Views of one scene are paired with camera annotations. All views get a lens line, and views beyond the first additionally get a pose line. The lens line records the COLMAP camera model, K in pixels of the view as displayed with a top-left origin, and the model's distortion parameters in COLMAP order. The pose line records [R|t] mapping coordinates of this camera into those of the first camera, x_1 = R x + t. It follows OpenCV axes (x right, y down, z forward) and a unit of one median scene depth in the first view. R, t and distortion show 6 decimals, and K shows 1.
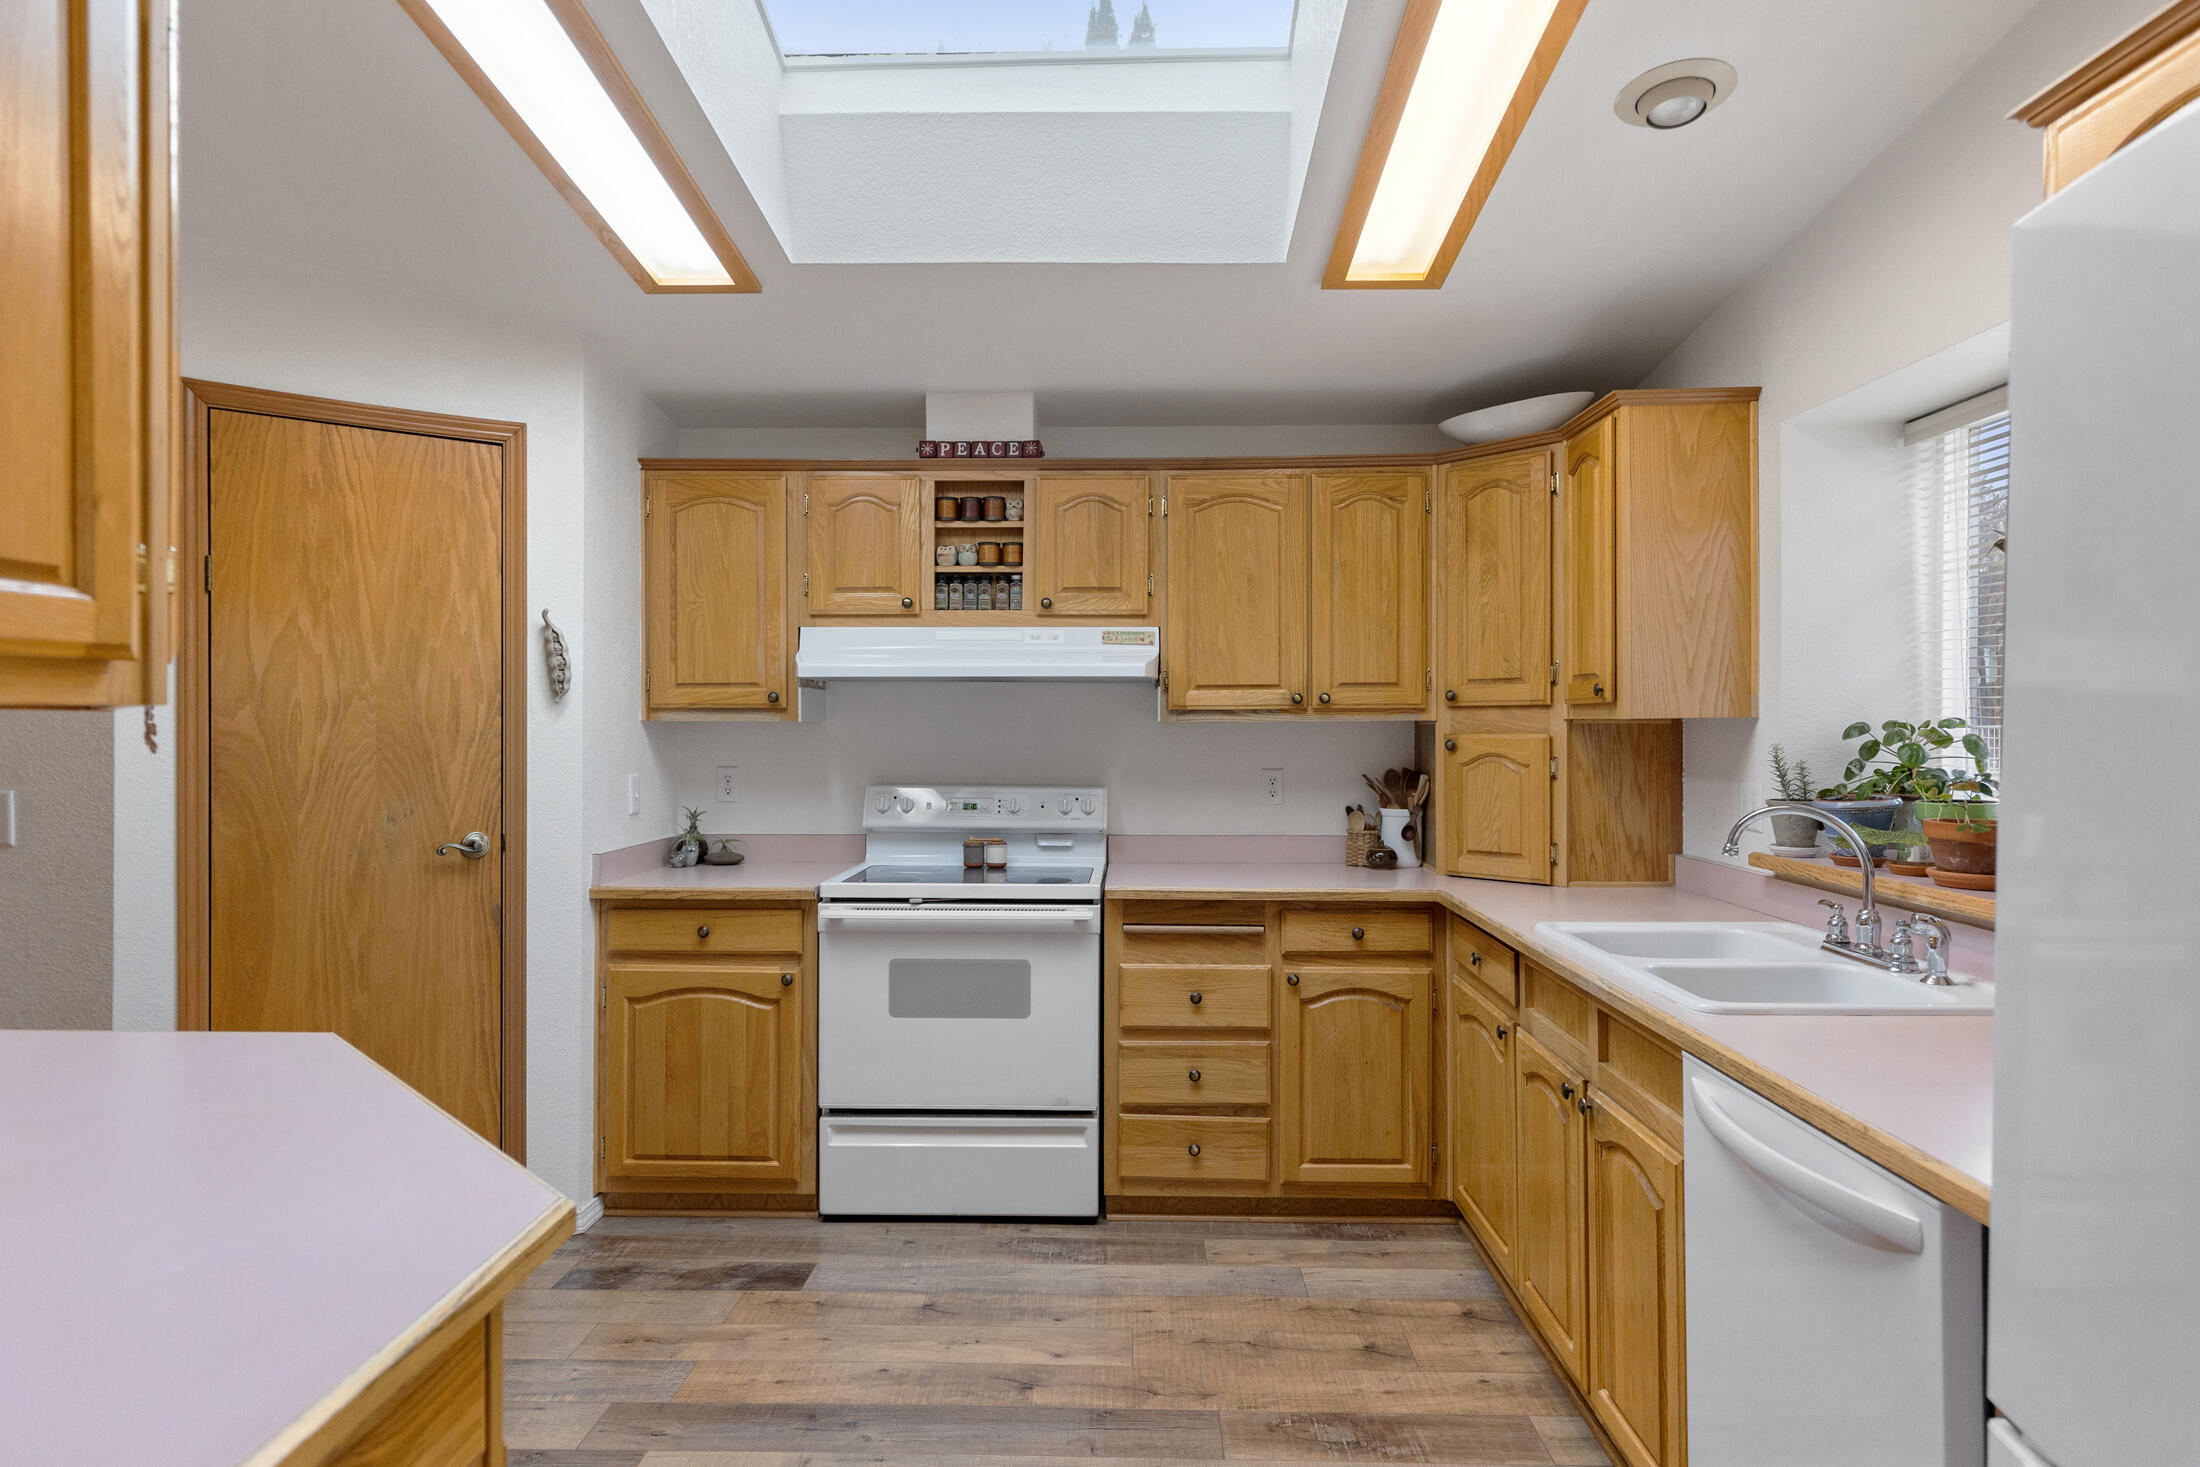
lens RADIAL K [[1256.5, 0, 1091.4], [0, 1256.5, 731.6], [0, 0, 1]] dist [-0.000102, 0.000053]
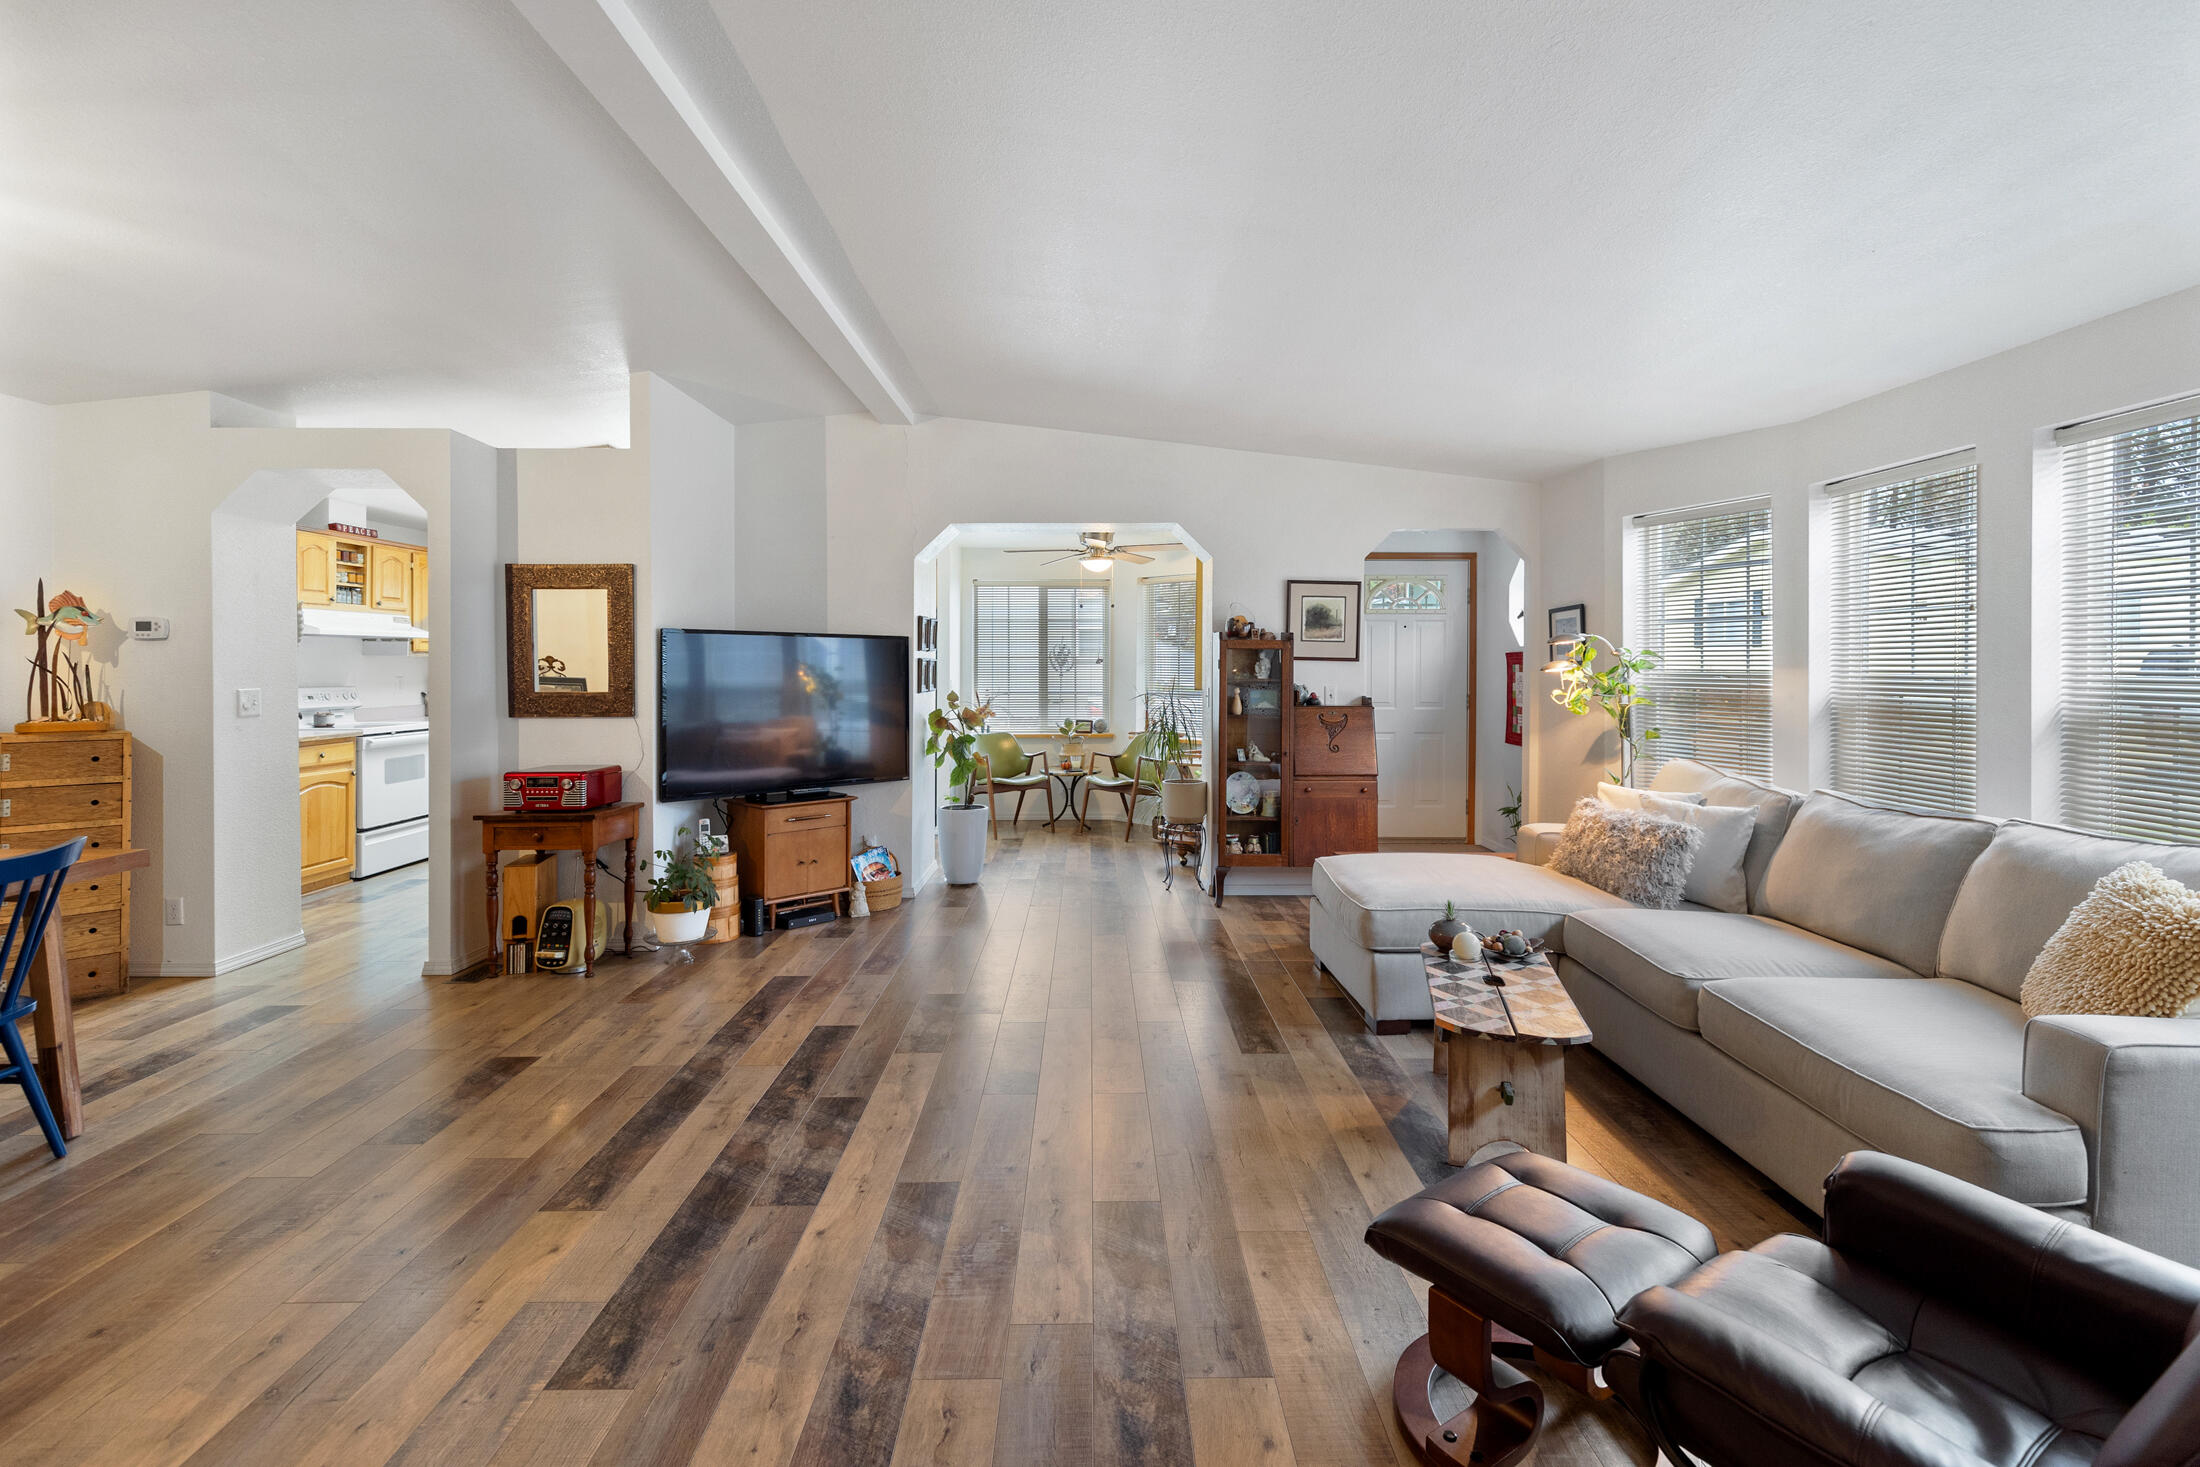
lens RADIAL K [[1000.5, 0, 1116.3], [0, 1000.5, 666.8], [0, 0, 1]] dist [0.004343, -0.000769]
pose [[-0.065844, -0.004551, 0.997820, -2.306531], [0.004942, 0.999976, 0.004887, 0.011558], [-0.997818, 0.005253, -0.065820, -0.239141]]
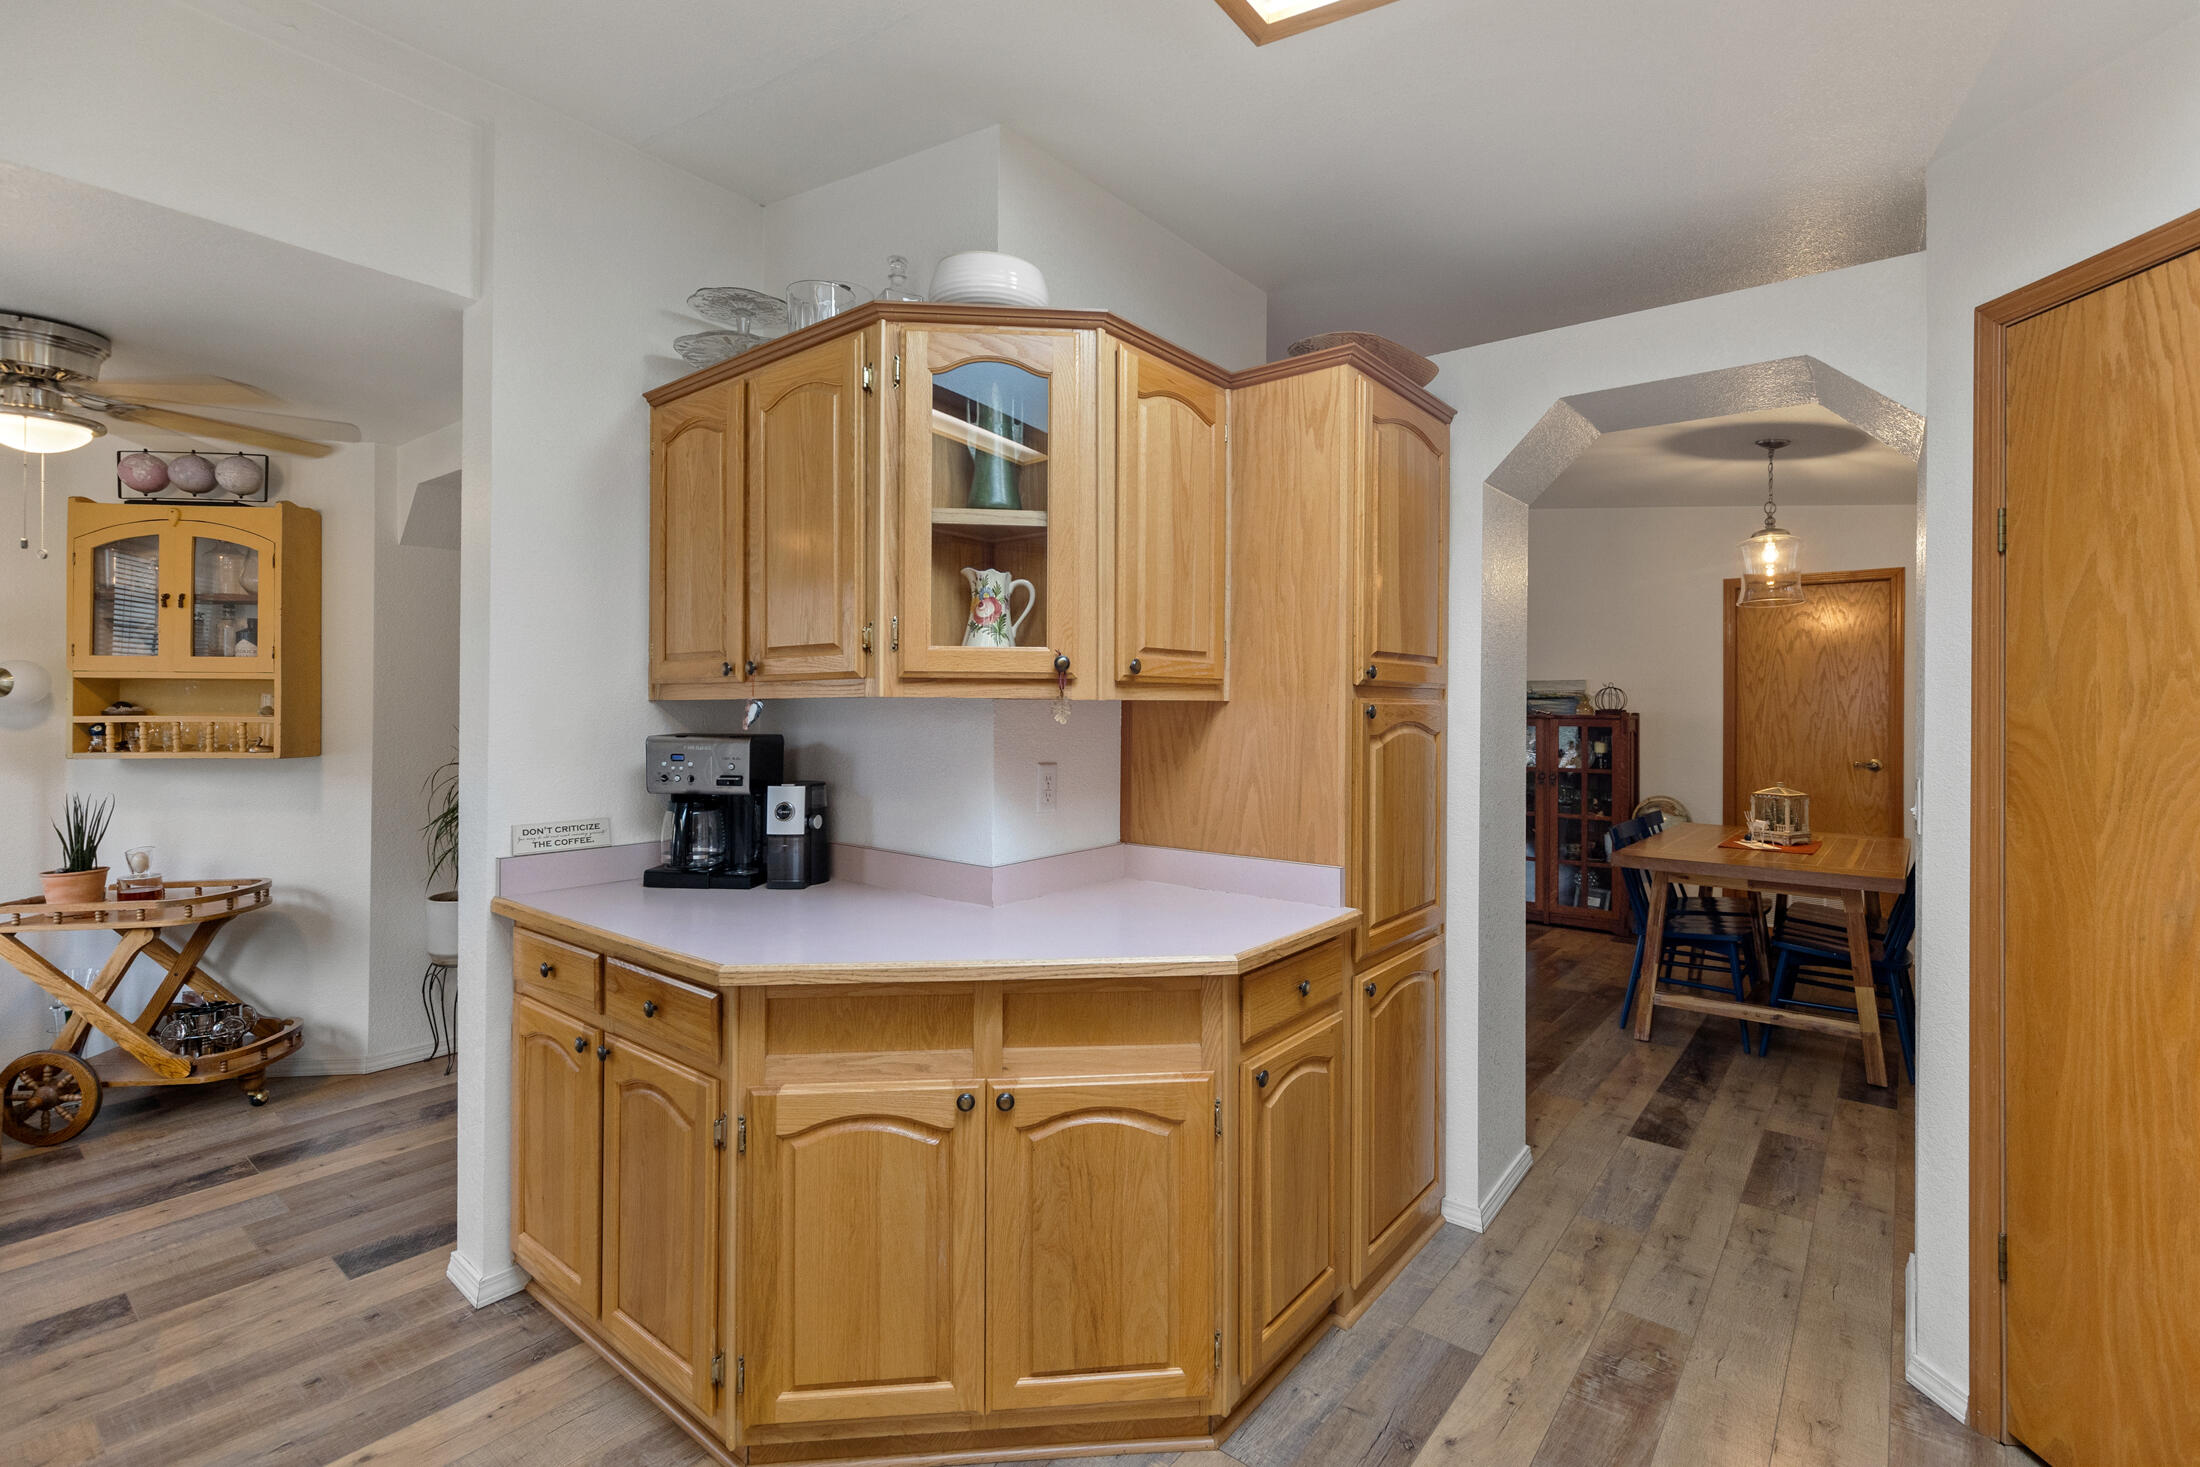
lens RADIAL K [[1000.5, 0, 1084.6], [0, 1000.5, 700.7], [0, 0, 1]] dist [0.004343, -0.000769]
pose [[-0.613511, -0.009827, -0.789625, 0.168523], [-0.014953, 0.999888, -0.000825, -0.004659], [0.789544, 0.011301, -0.613589, 0.871574]]
